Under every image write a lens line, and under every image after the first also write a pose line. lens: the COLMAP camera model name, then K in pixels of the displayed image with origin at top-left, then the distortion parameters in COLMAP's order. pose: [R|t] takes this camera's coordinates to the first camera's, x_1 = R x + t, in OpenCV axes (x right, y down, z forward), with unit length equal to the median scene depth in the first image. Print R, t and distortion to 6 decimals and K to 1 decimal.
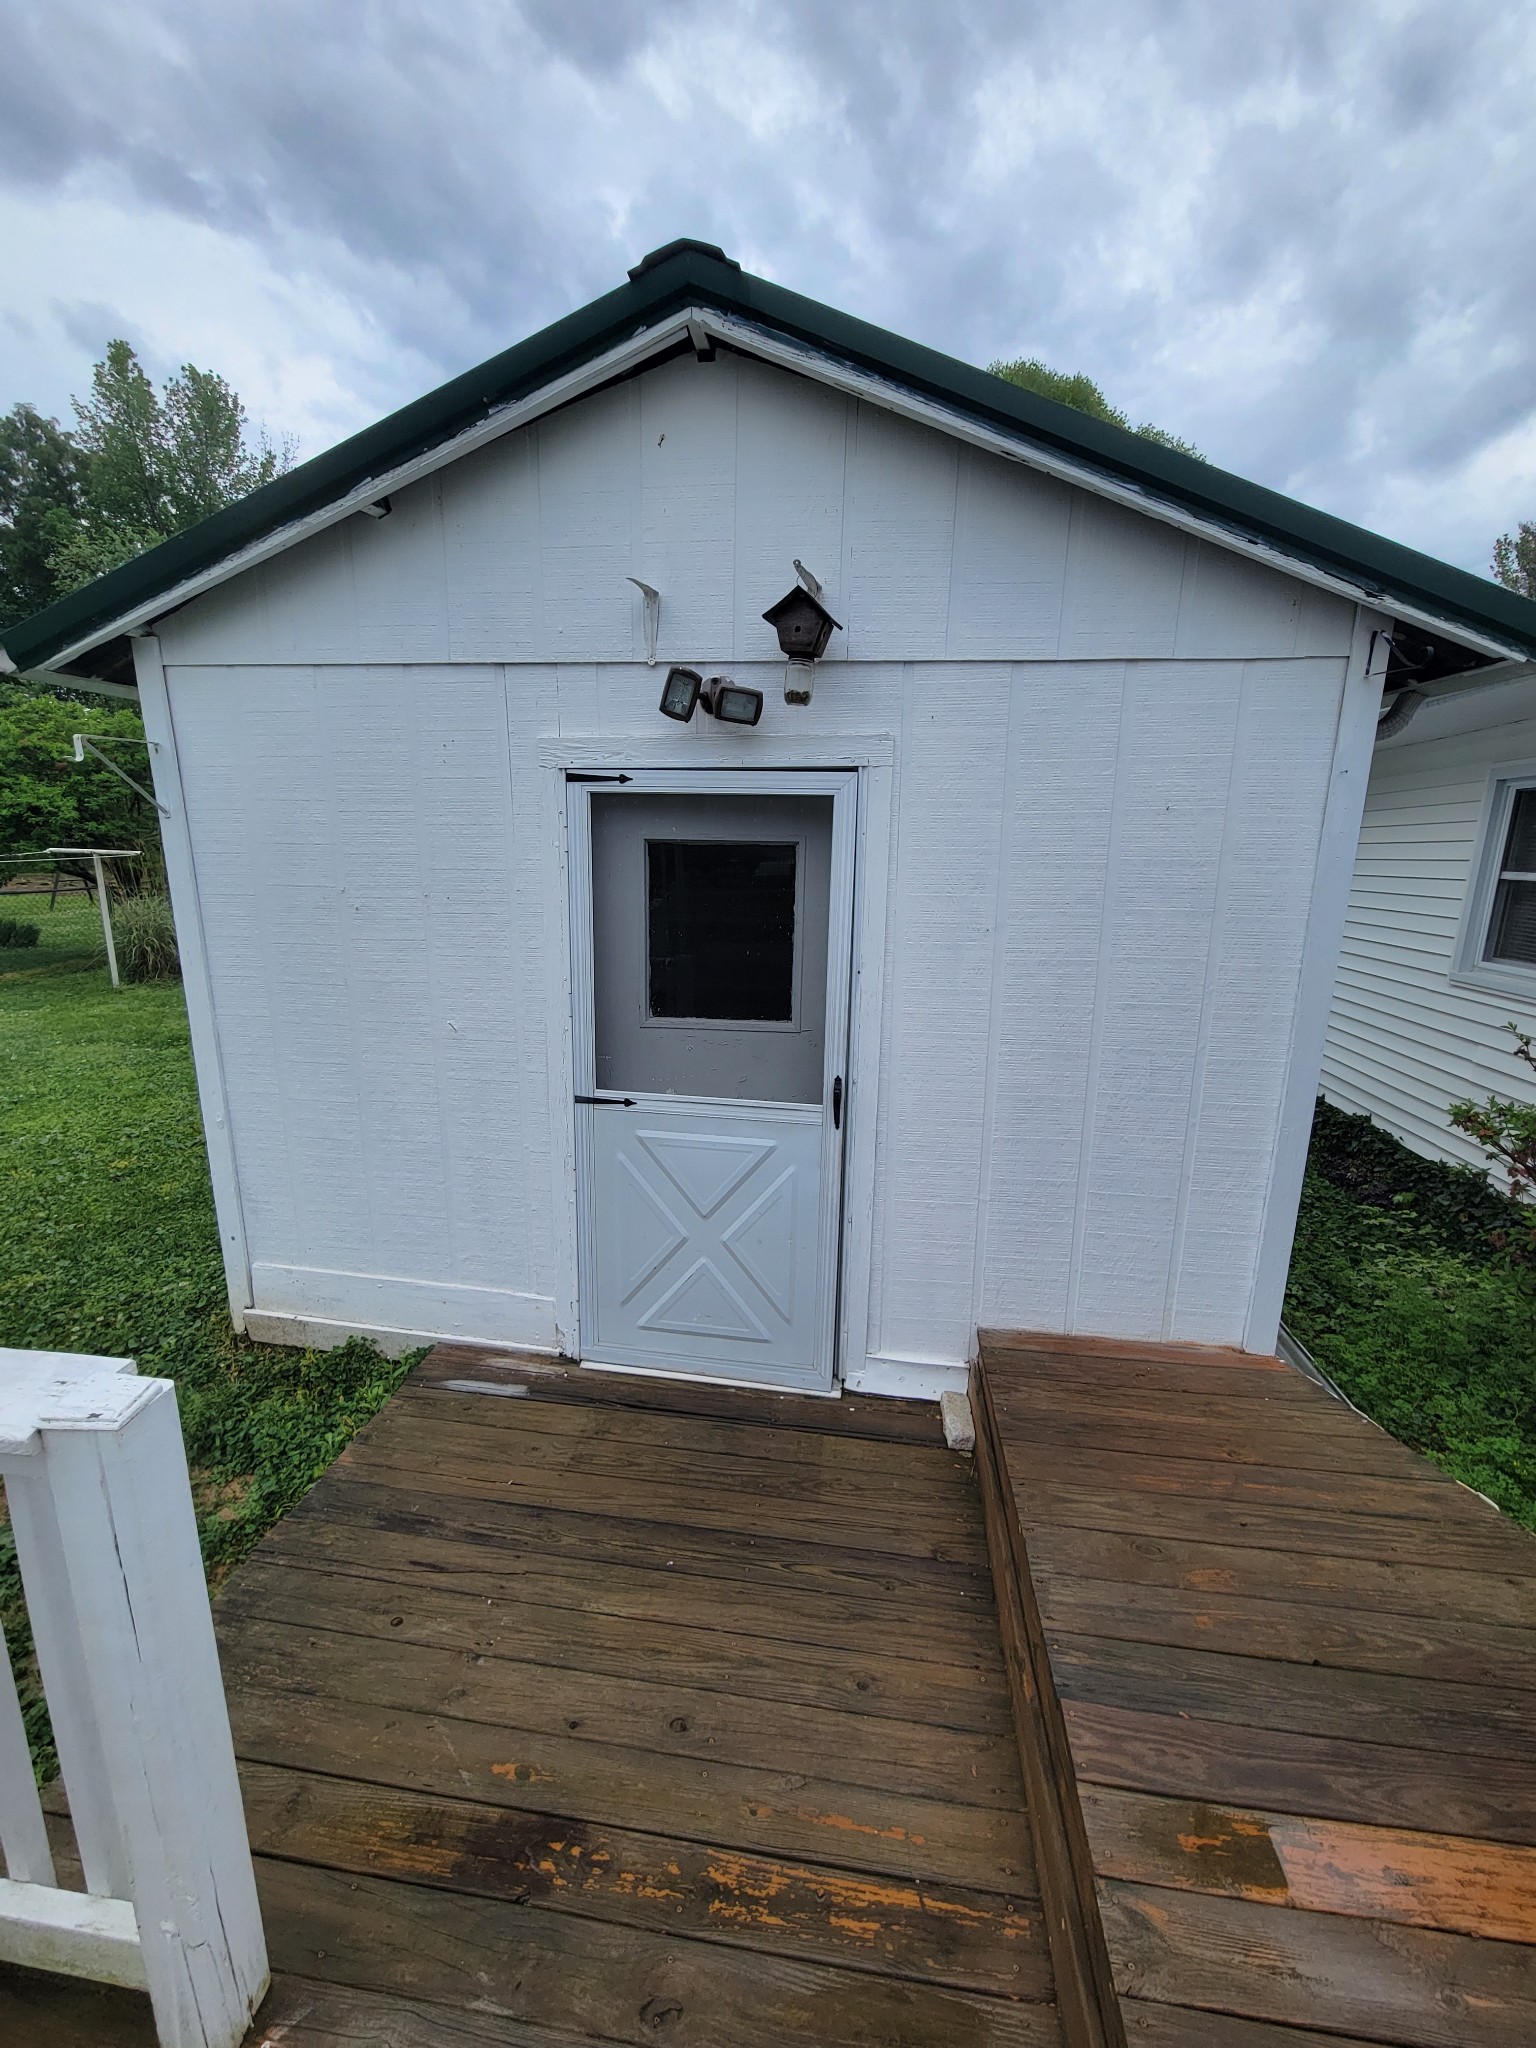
lens RADIAL K [[808.5, 0, 764.3], [0, 808.5, 1015.3], [0, 0, 1]] dist [-0.003145, -0.000204]
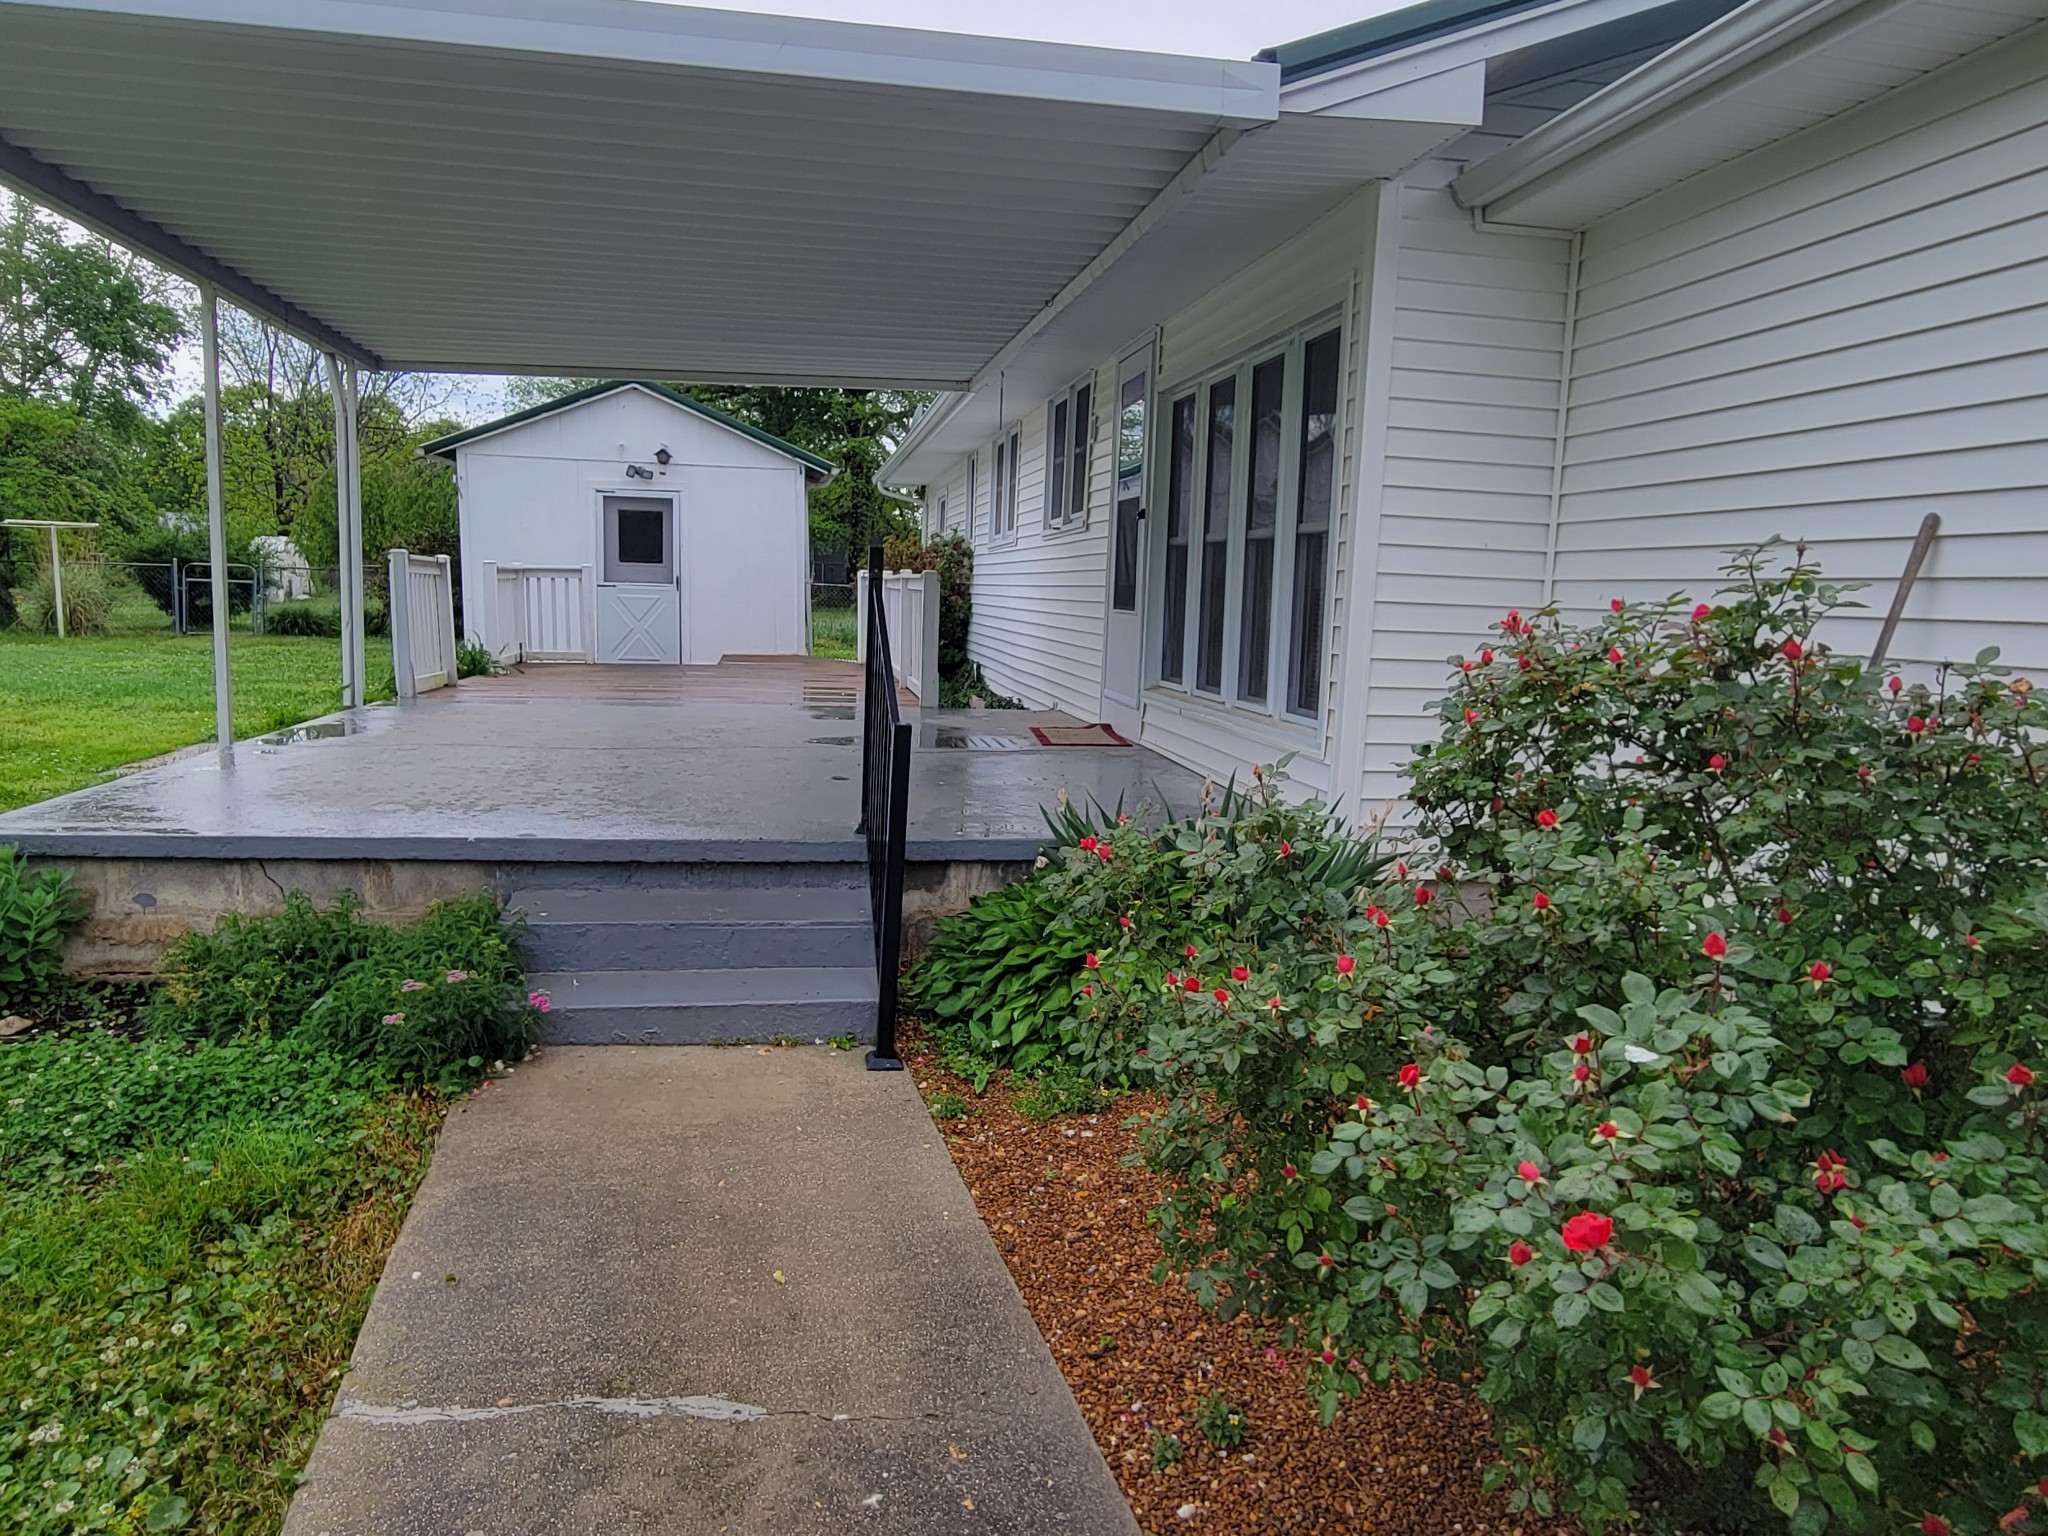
lens RADIAL K [[1333.2, 0, 1020.5], [0, 1333.2, 762.2], [0, 0, 1]] dist [0.004054, -0.005273]
pose [[0.955282, -0.036879, 0.293389, -0.229658], [0.055820, 0.996844, -0.056447, 1.349015], [-0.290381, 0.070300, 0.954325, -5.138532]]
